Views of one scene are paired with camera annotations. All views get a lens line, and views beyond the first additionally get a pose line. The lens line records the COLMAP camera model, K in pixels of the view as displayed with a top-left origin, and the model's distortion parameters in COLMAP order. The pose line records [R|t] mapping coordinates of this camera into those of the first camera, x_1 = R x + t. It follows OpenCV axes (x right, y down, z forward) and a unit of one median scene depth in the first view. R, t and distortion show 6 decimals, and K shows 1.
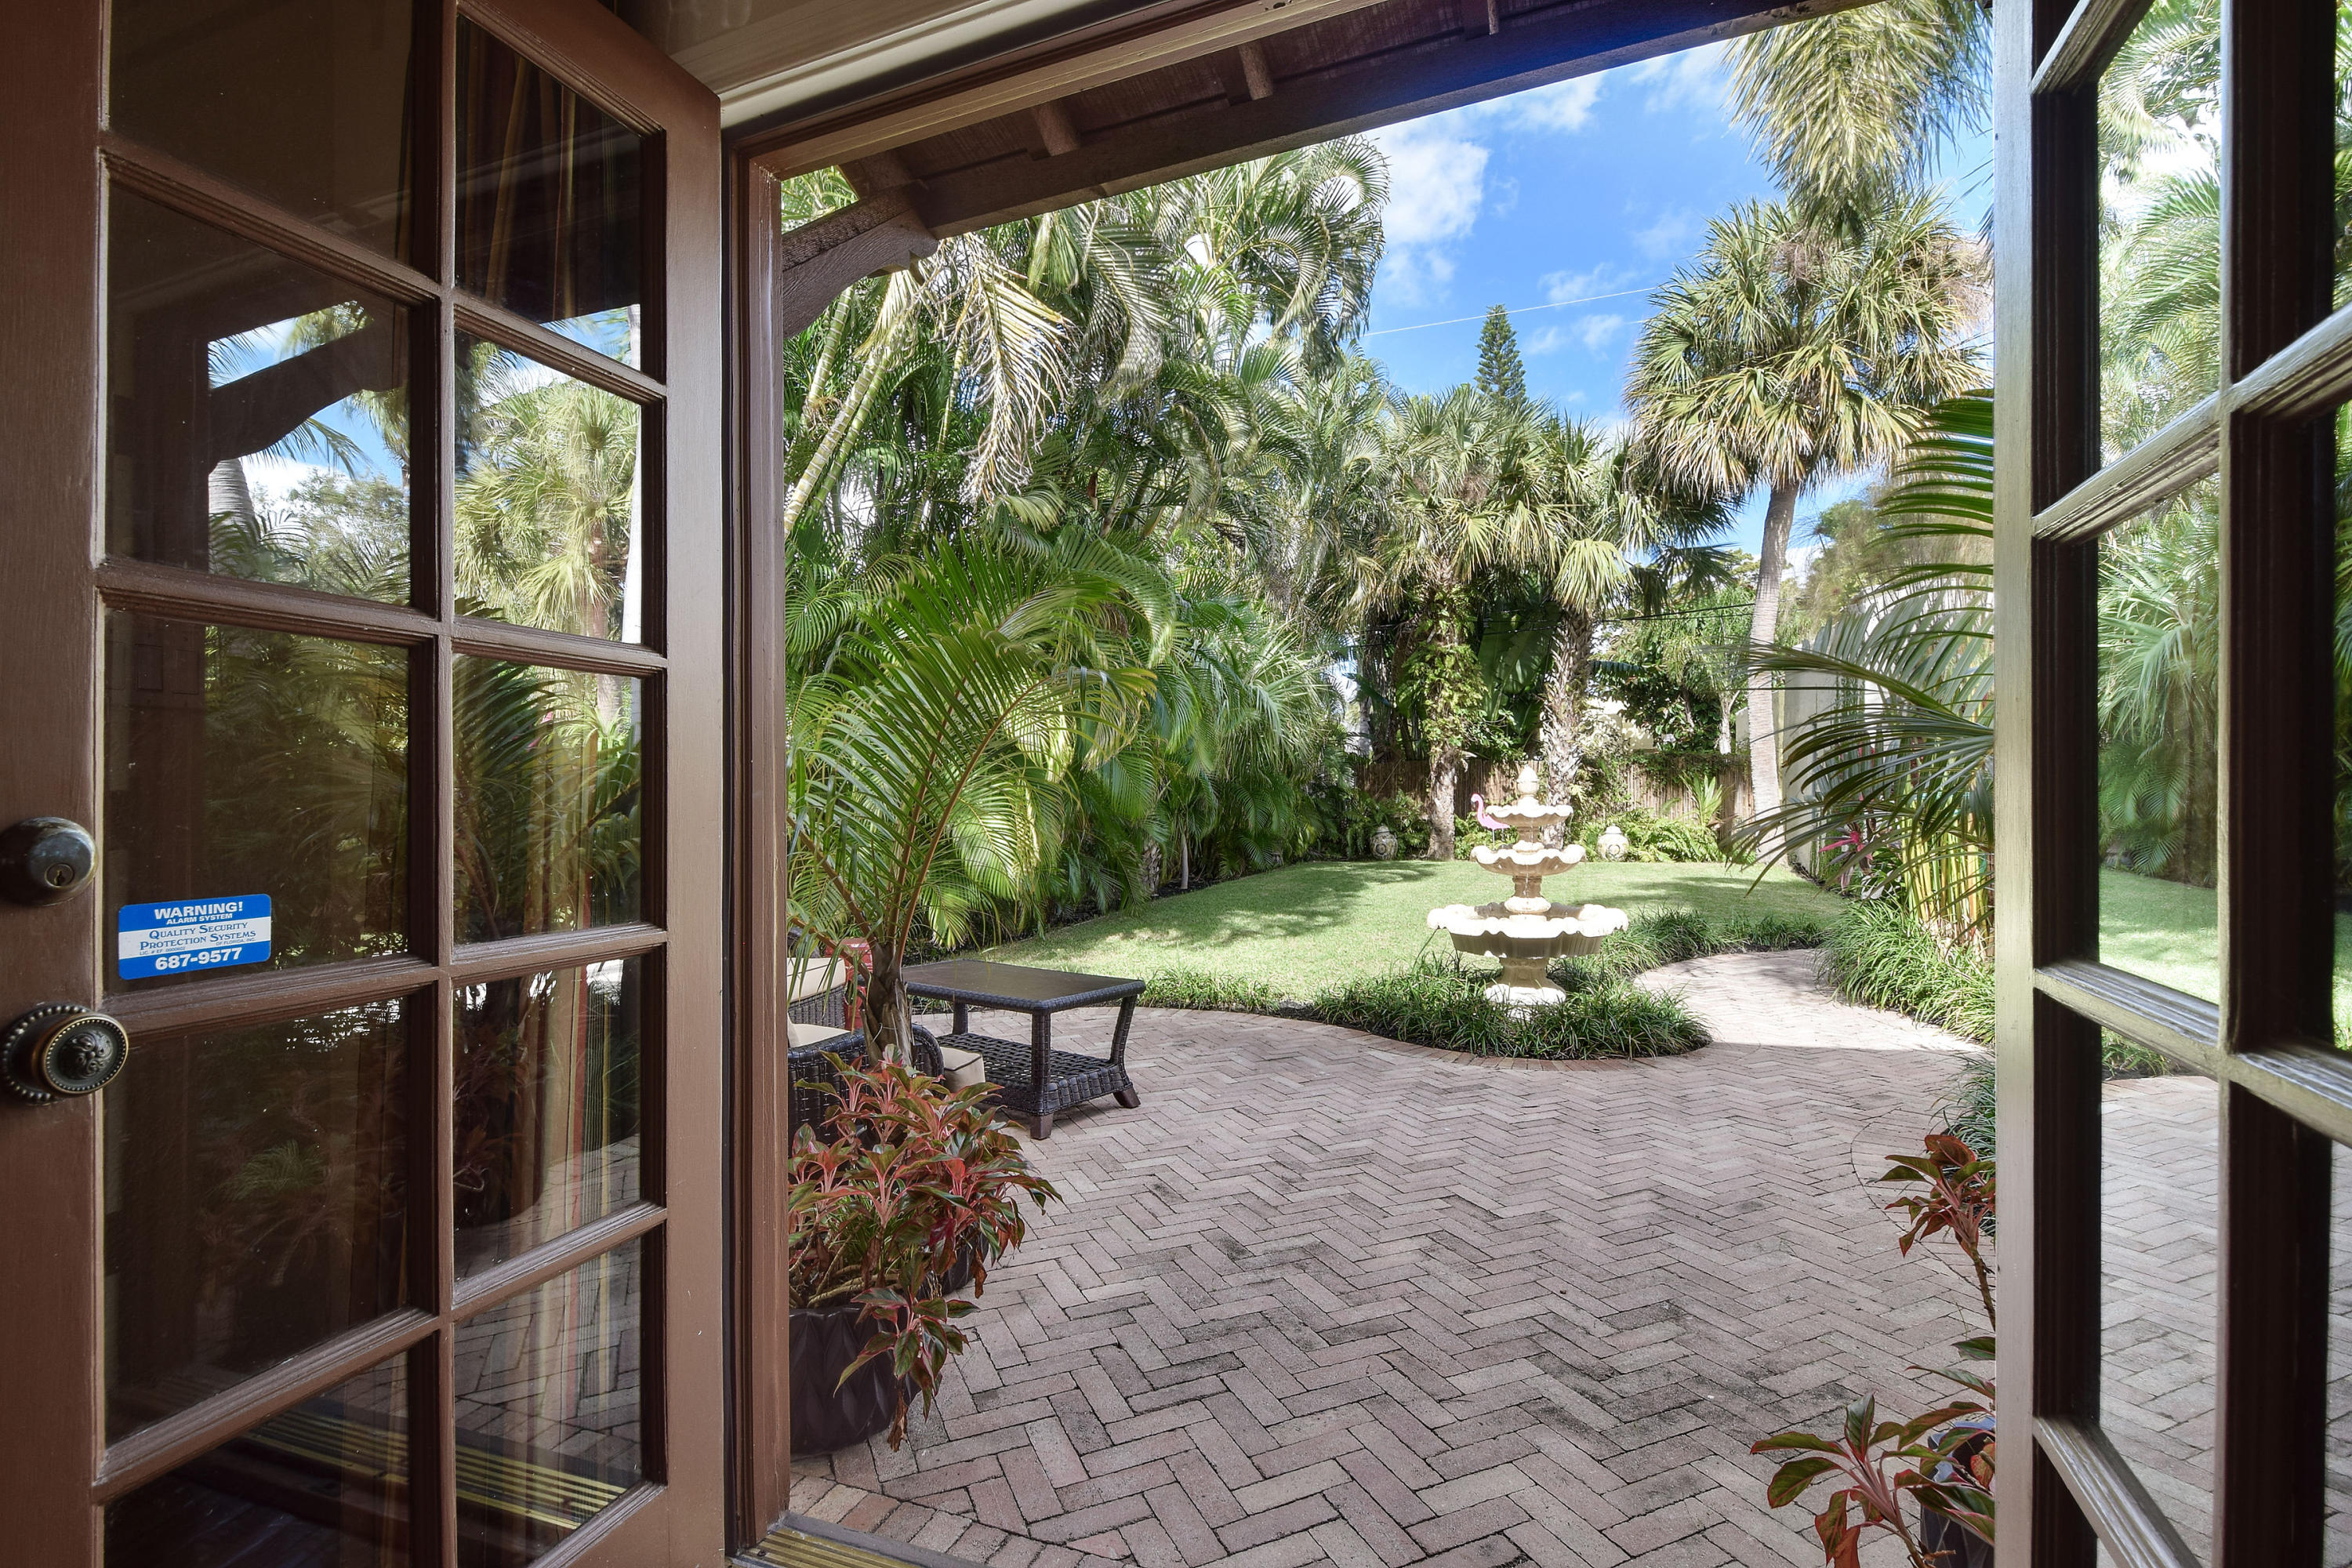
lens RADIAL K [[1070.3, 0, 1160.6], [0, 1070.3, 803.1], [0, 0, 1]] dist [0.015334, 0.001917]
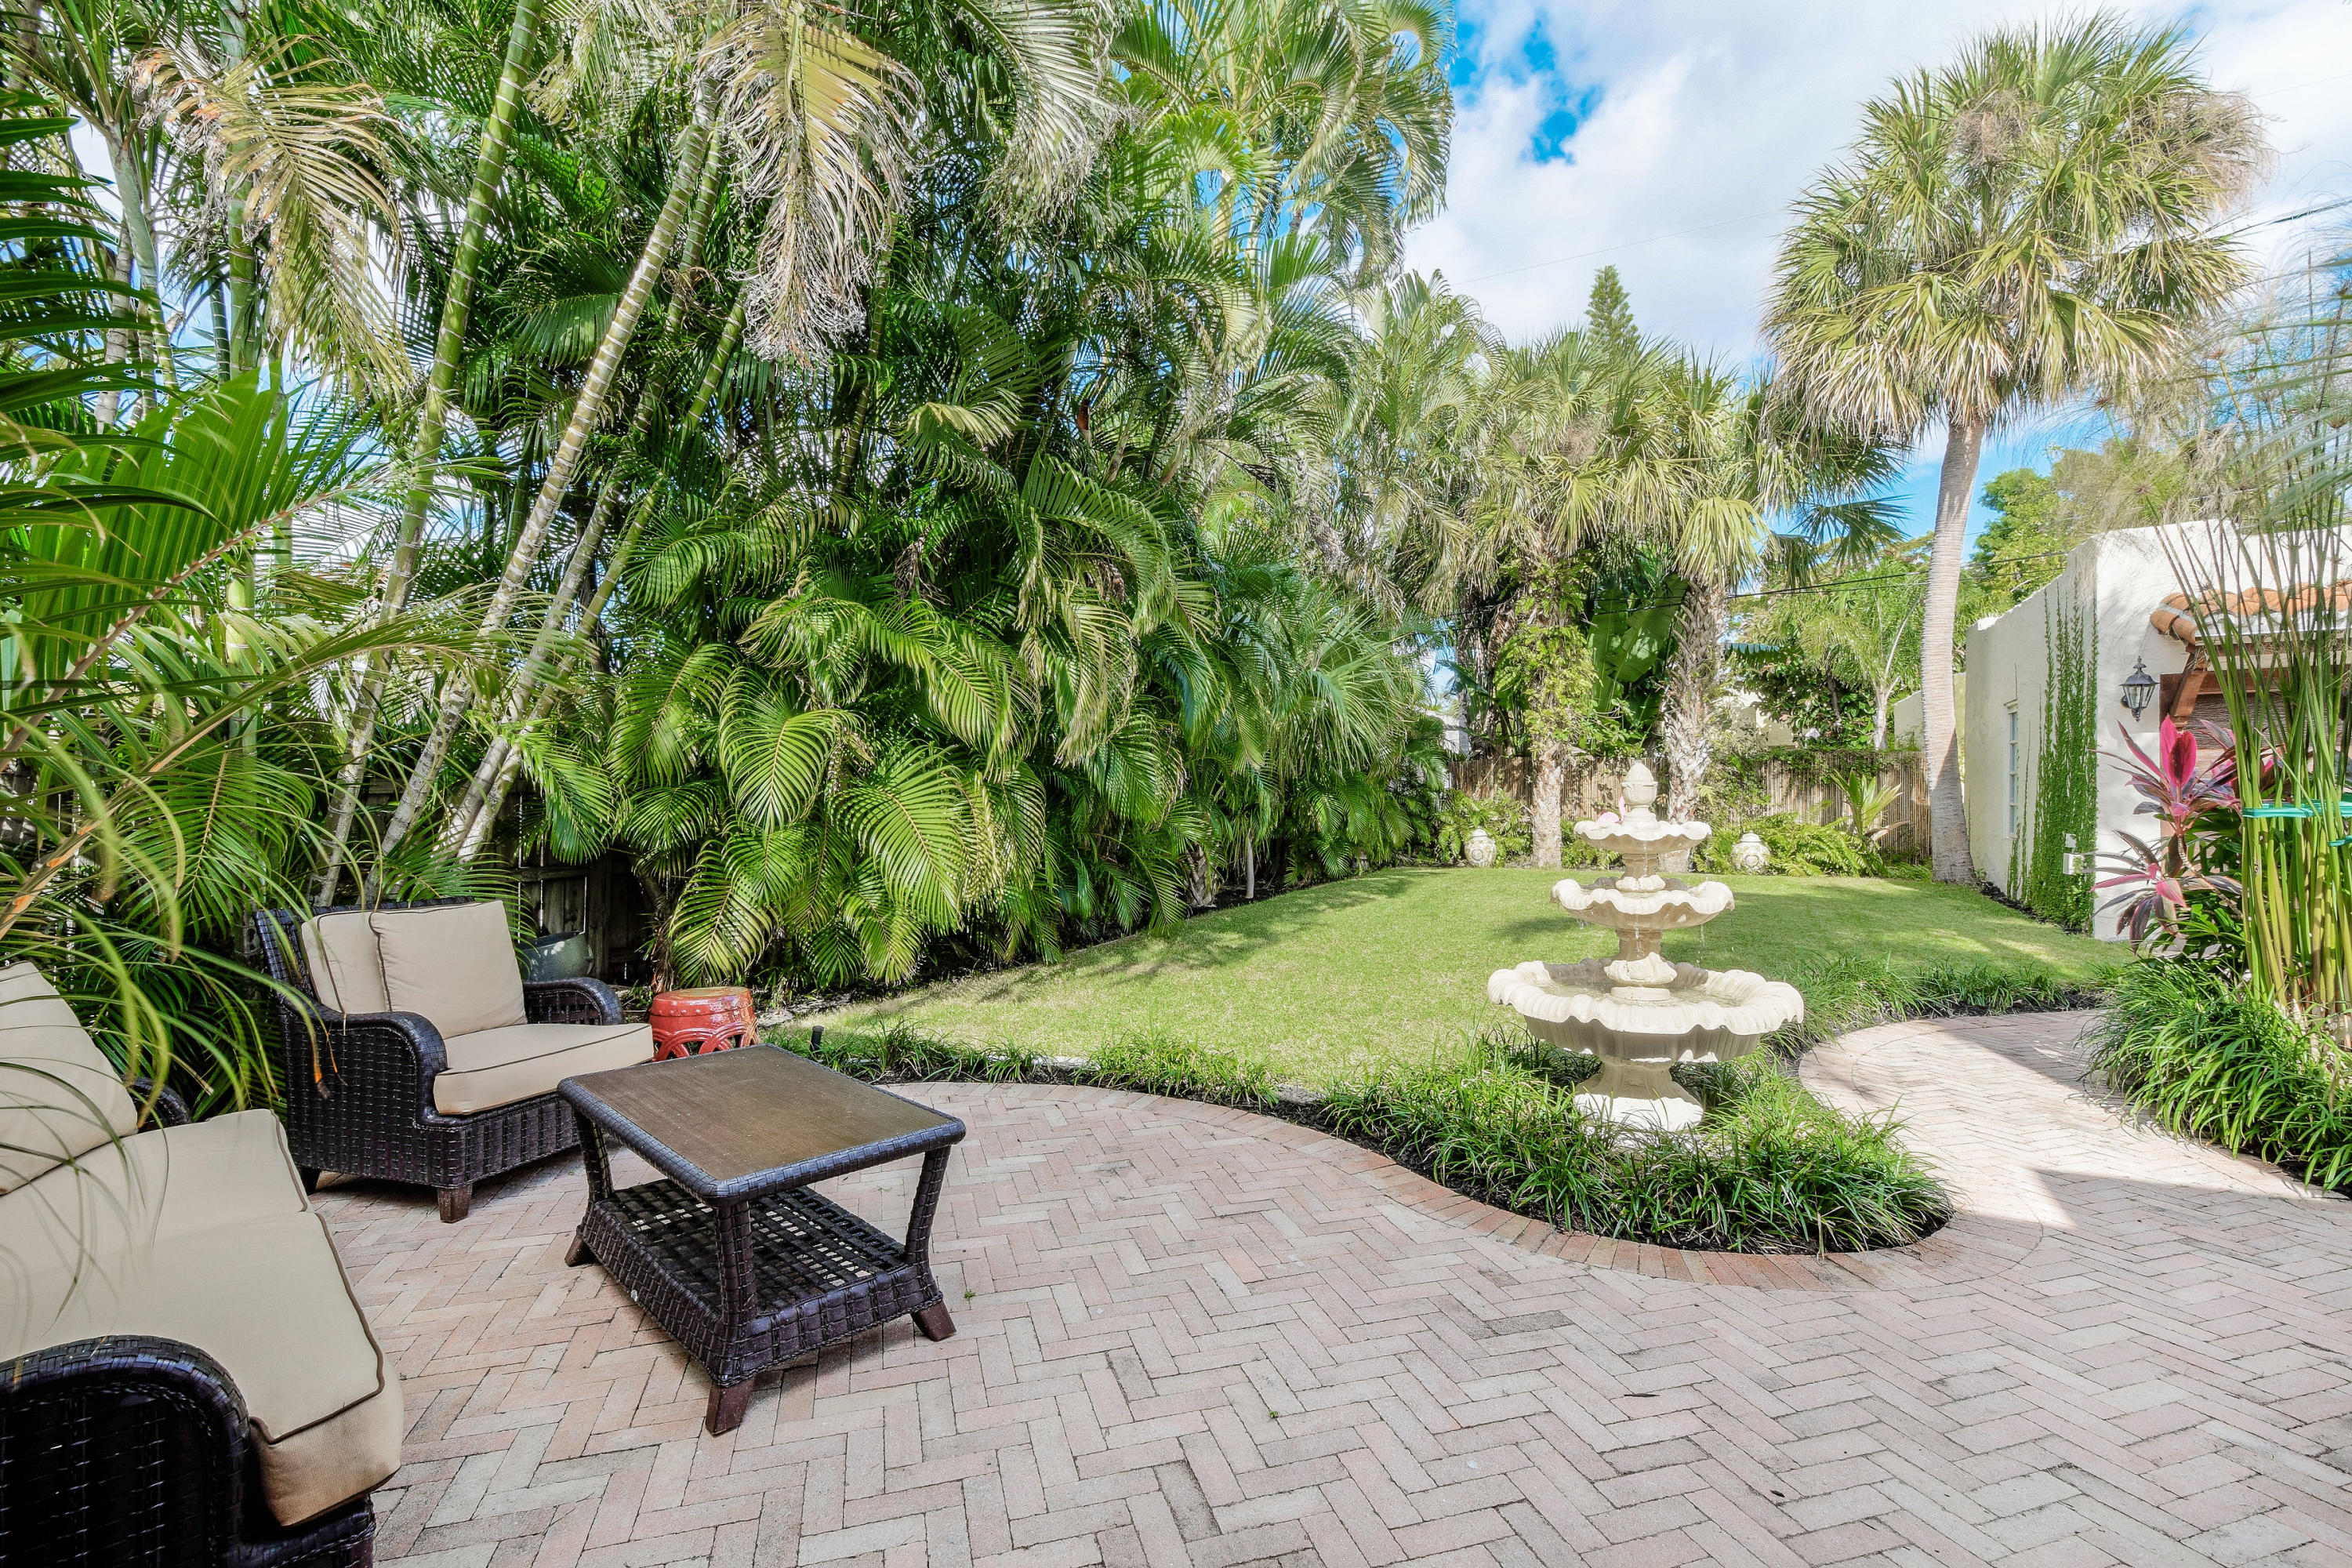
lens RADIAL K [[1044.5, 0, 1178.6], [0, 1044.5, 760.3], [0, 0, 1]] dist [0.007705, -0.003948]
pose [[0.995604, 0.005493, -0.093498, 0.056007], [-0.008835, 0.999335, -0.035370, -0.004159], [0.093242, 0.036040, 0.994991, 0.154936]]
